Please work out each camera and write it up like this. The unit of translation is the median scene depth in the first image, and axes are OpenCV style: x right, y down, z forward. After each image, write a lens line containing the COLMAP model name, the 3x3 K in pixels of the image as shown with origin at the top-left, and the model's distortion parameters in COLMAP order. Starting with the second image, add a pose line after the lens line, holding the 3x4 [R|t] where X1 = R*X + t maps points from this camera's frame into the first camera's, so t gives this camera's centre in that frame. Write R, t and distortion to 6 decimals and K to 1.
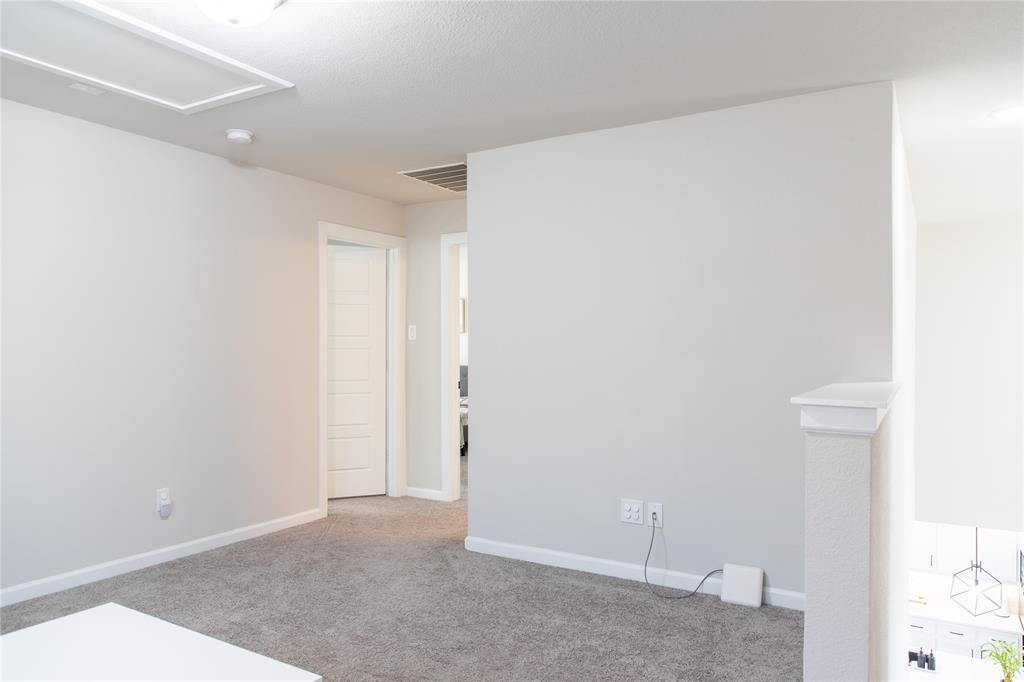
lens RADIAL K [[717.0, 0, 487.3], [0, 717.0, 340.9], [0, 0, 1]] dist [-0.007495, -0.002509]
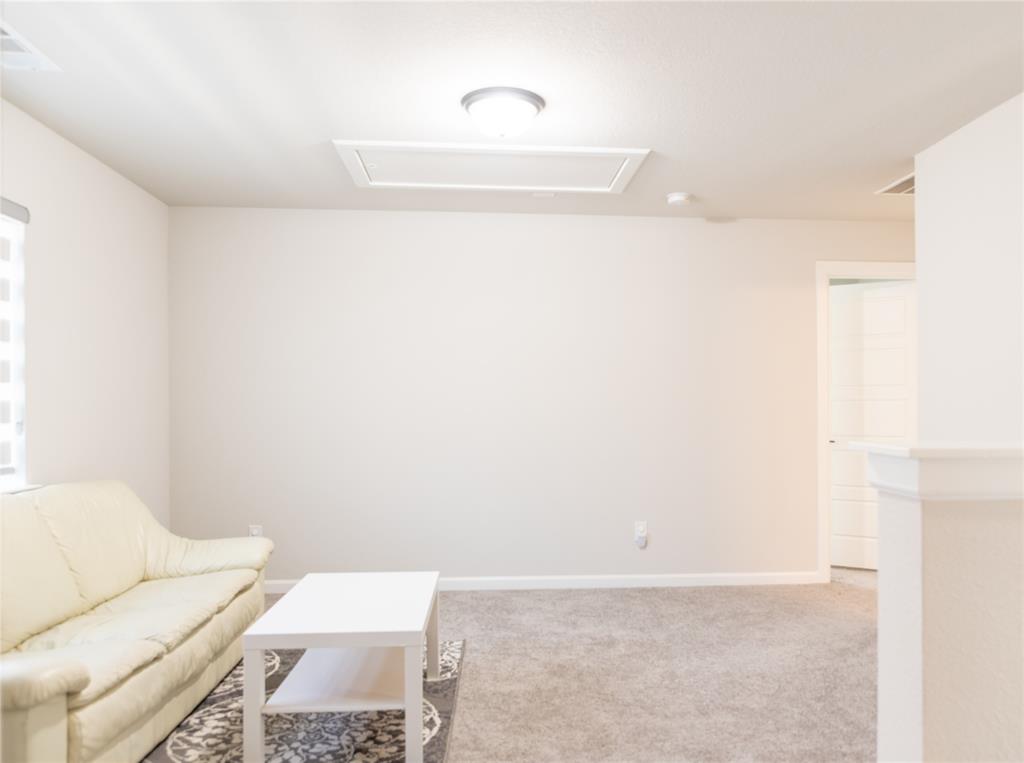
lens RADIAL K [[779.4, 0, 512.0], [0, 779.4, 381.5], [0, 0, 1]] dist [-0.005420, -0.002539]
pose [[0.582208, -0.027724, -0.812567, 0.454709], [0.005176, 0.999525, -0.030394, 0.022298], [0.813024, 0.013490, 0.582074, 0.120522]]
